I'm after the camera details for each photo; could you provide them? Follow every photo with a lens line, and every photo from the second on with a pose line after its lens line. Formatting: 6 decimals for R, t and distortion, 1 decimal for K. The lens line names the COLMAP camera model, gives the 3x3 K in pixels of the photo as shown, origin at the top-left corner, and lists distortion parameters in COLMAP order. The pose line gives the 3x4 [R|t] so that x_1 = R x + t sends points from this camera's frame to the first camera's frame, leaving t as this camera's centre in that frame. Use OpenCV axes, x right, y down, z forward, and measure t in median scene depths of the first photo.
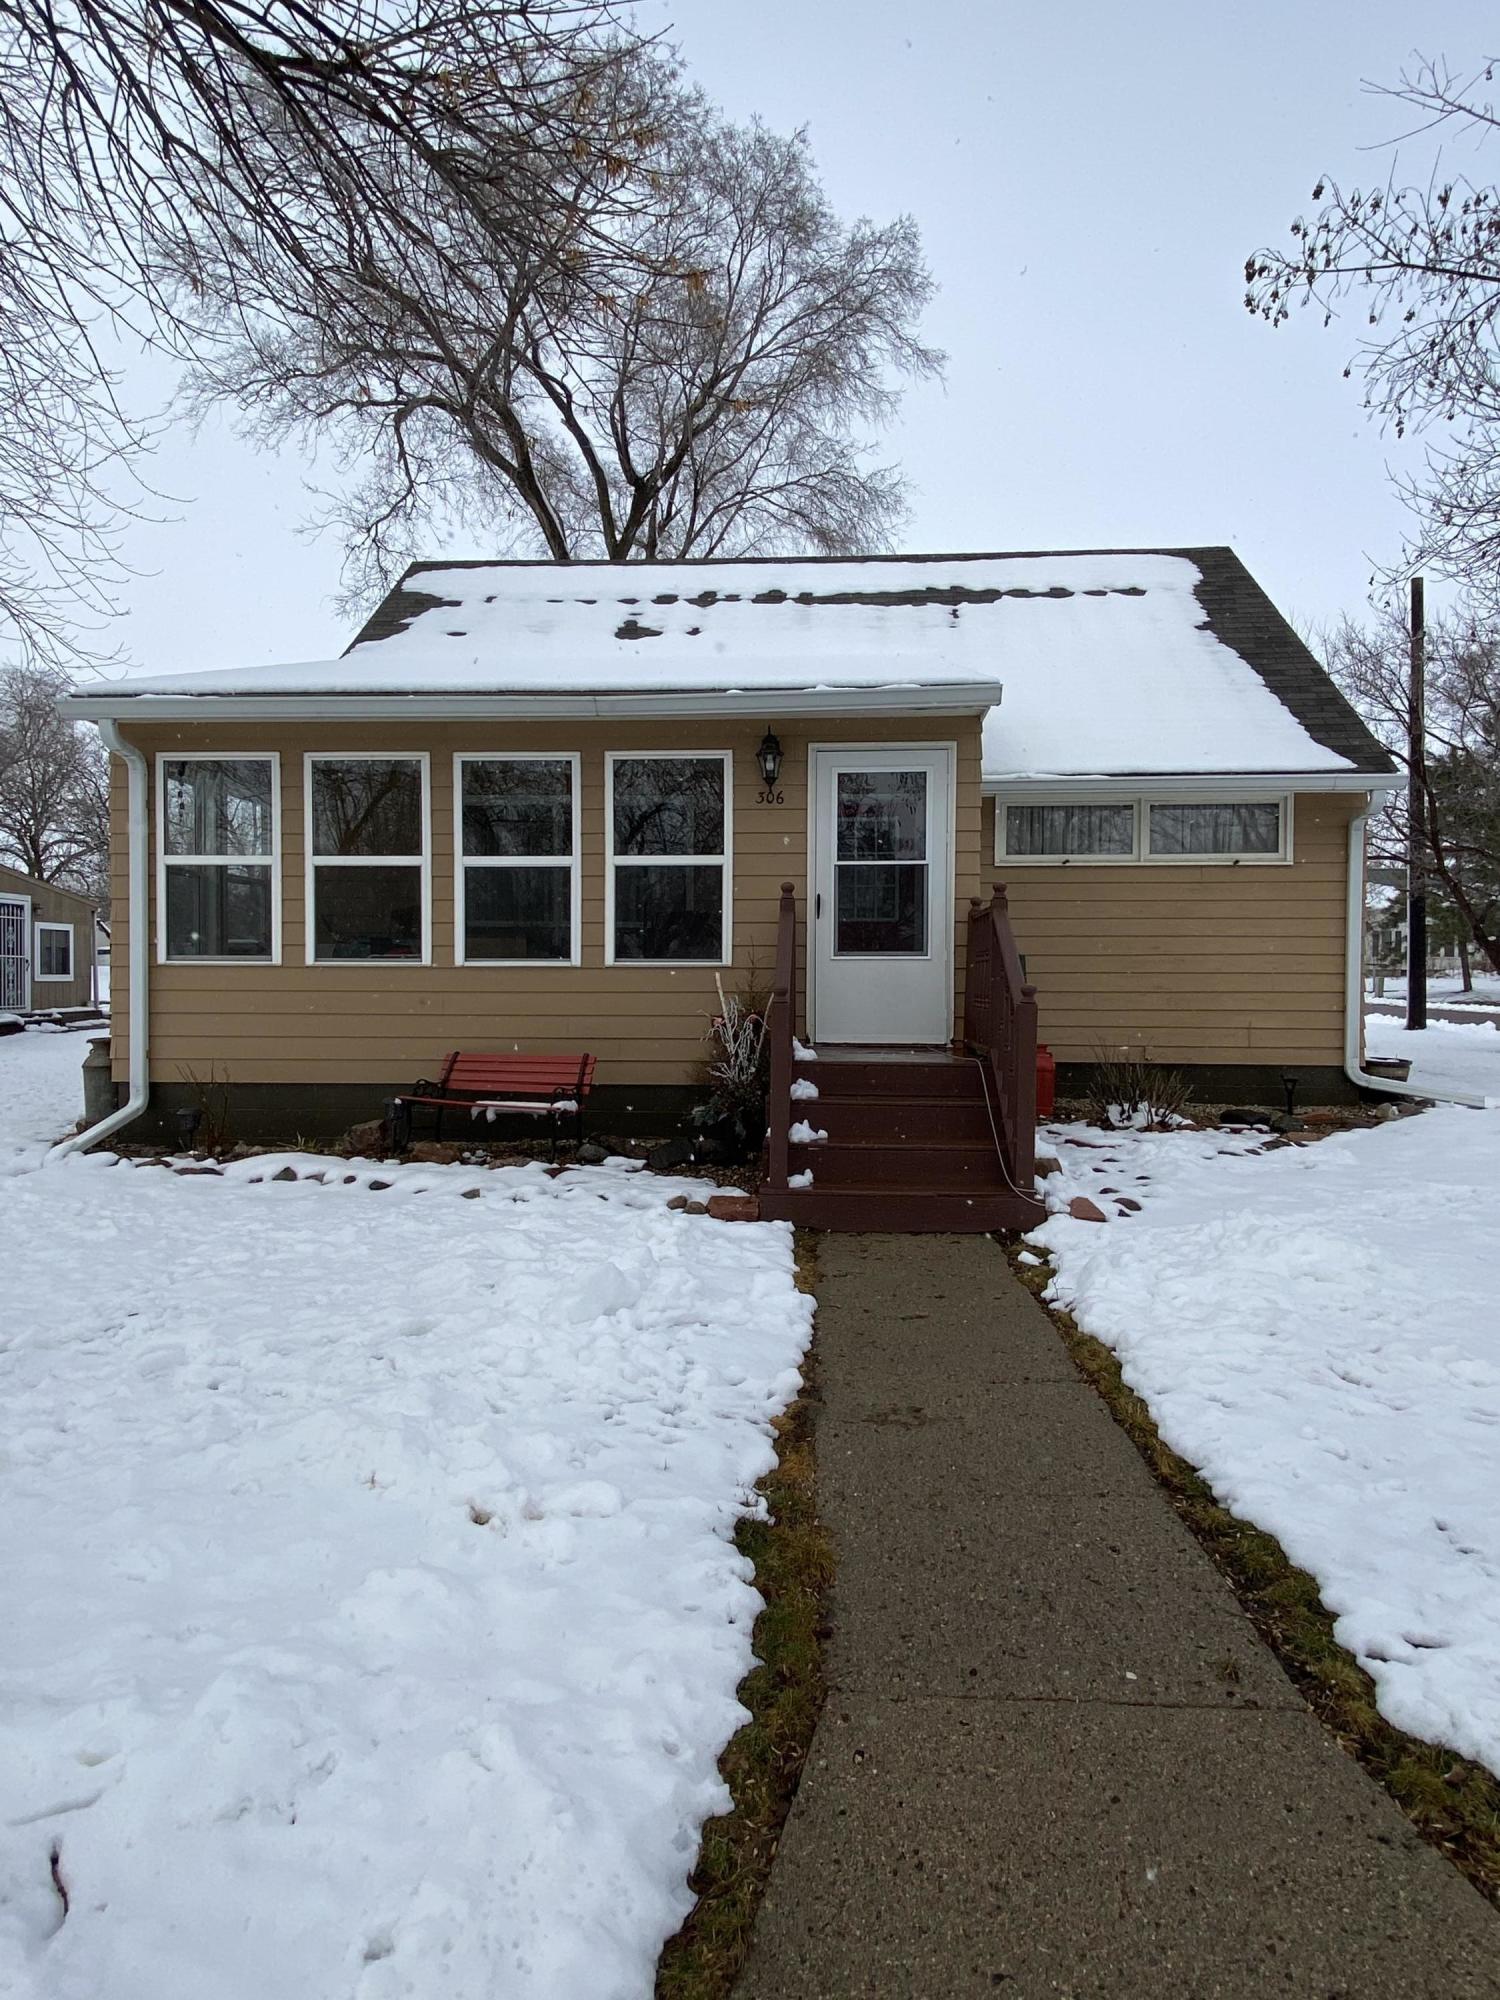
lens RADIAL K [[1035.6, 0, 750.0], [0, 1035.6, 1000.0], [0, 0, 1]] dist [0.107263, -0.000026]
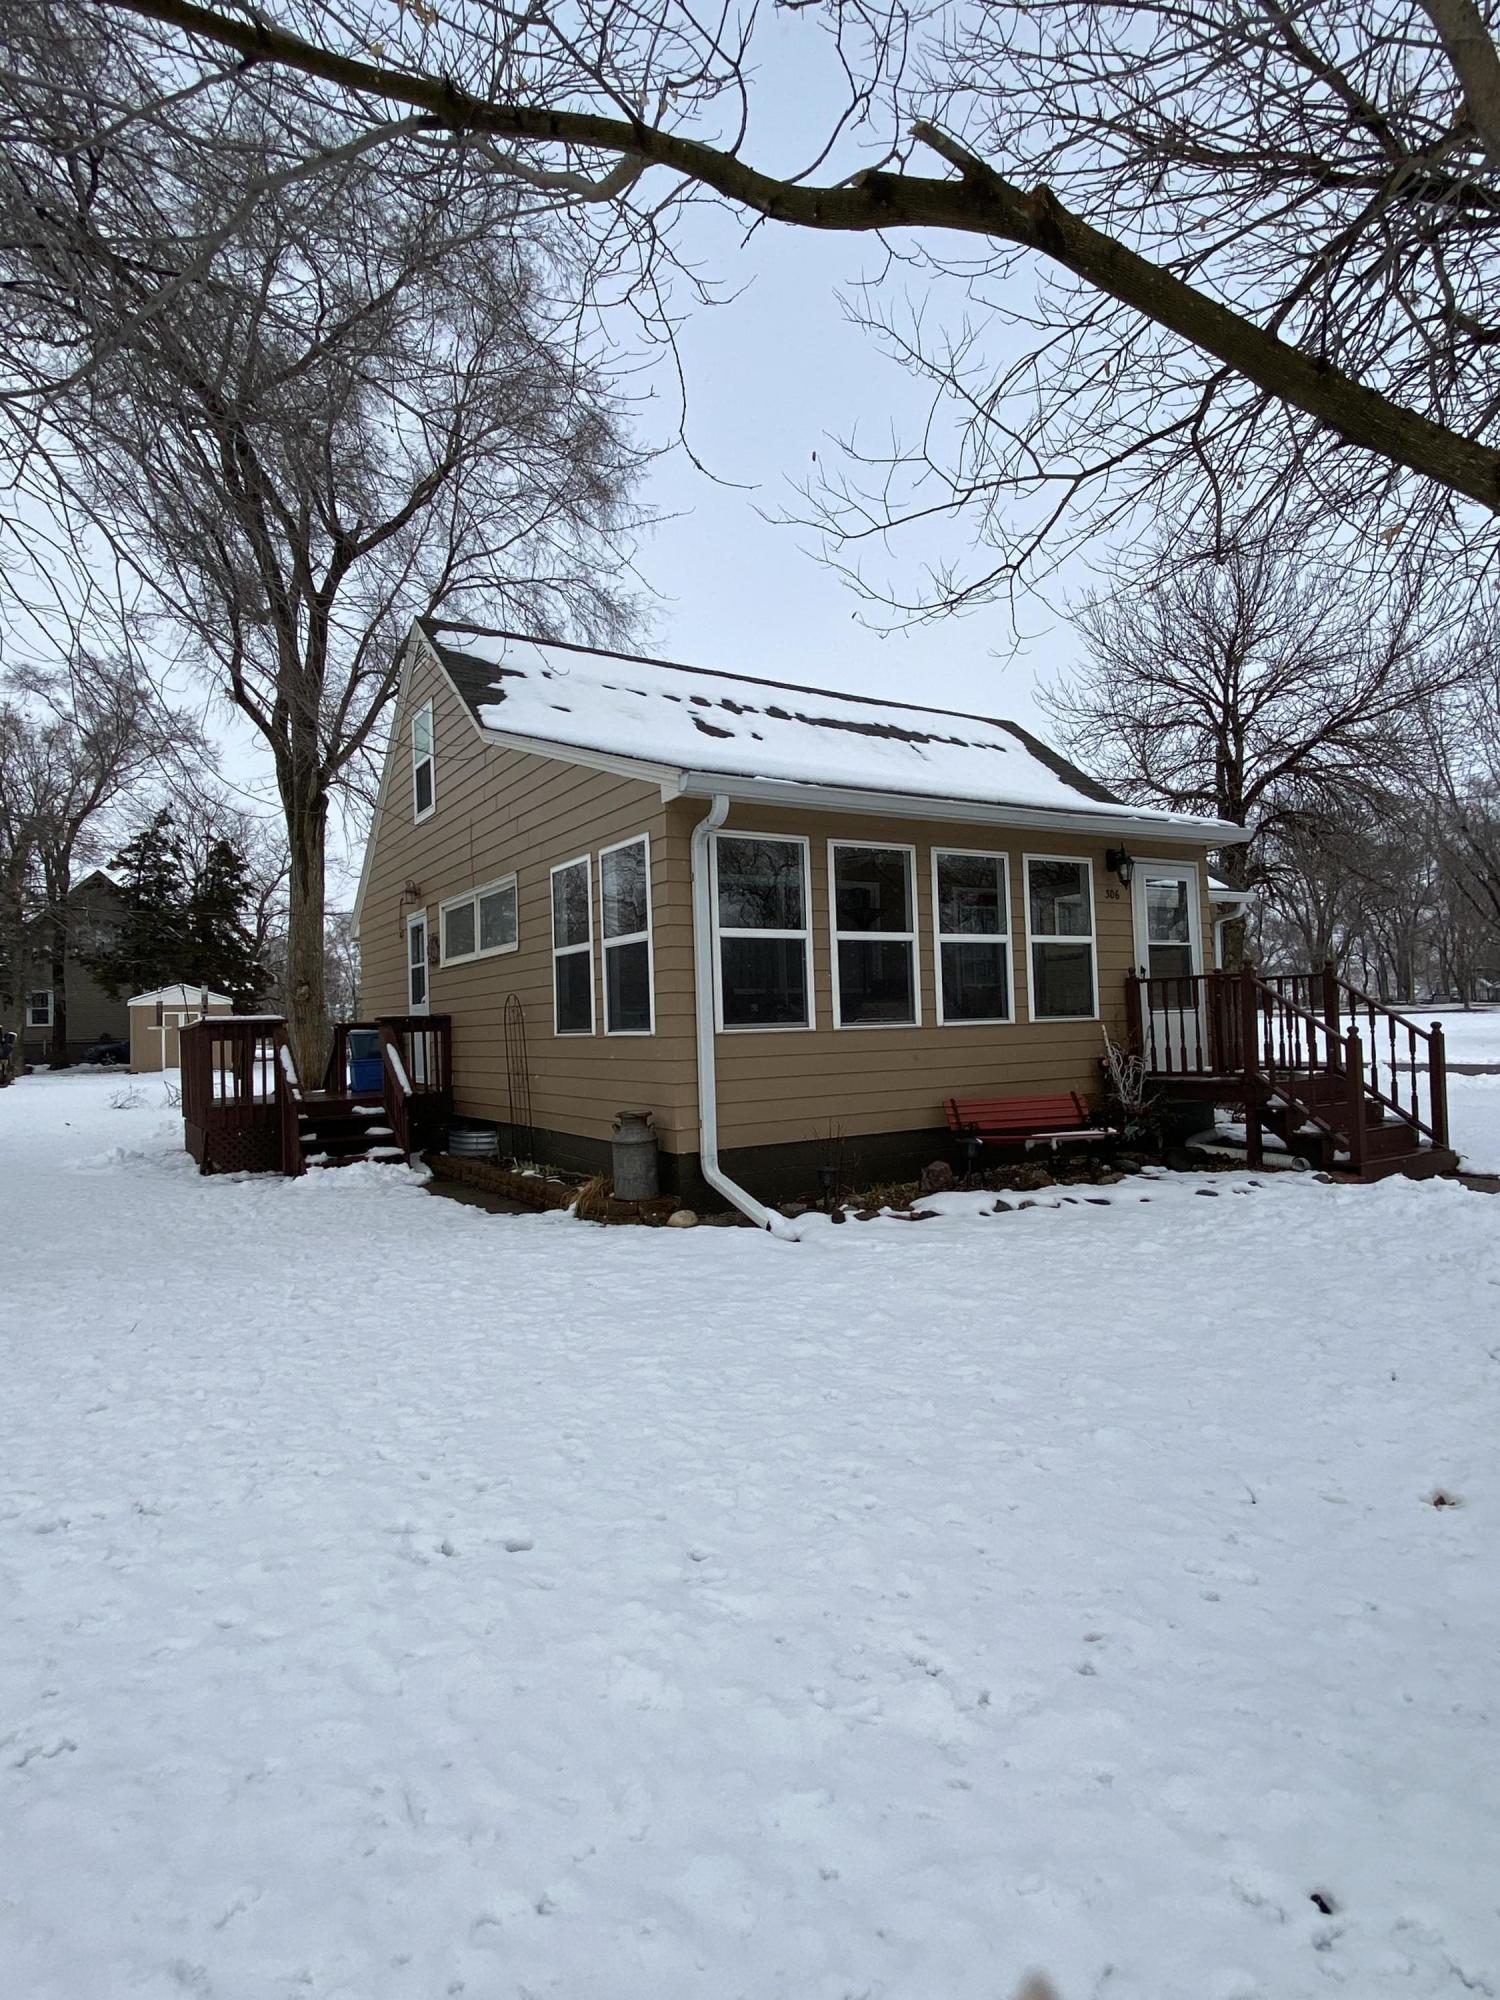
lens RADIAL K [[1044.5, 0, 750.0], [0, 1044.5, 1000.0], [0, 0, 1]] dist [-0.000489, 0.000026]
pose [[0.806429, -0.010606, 0.591236, -1.106929], [0.053948, 0.996989, -0.055699, -0.008582], [-0.588865, 0.076813, 0.804573, 0.192949]]
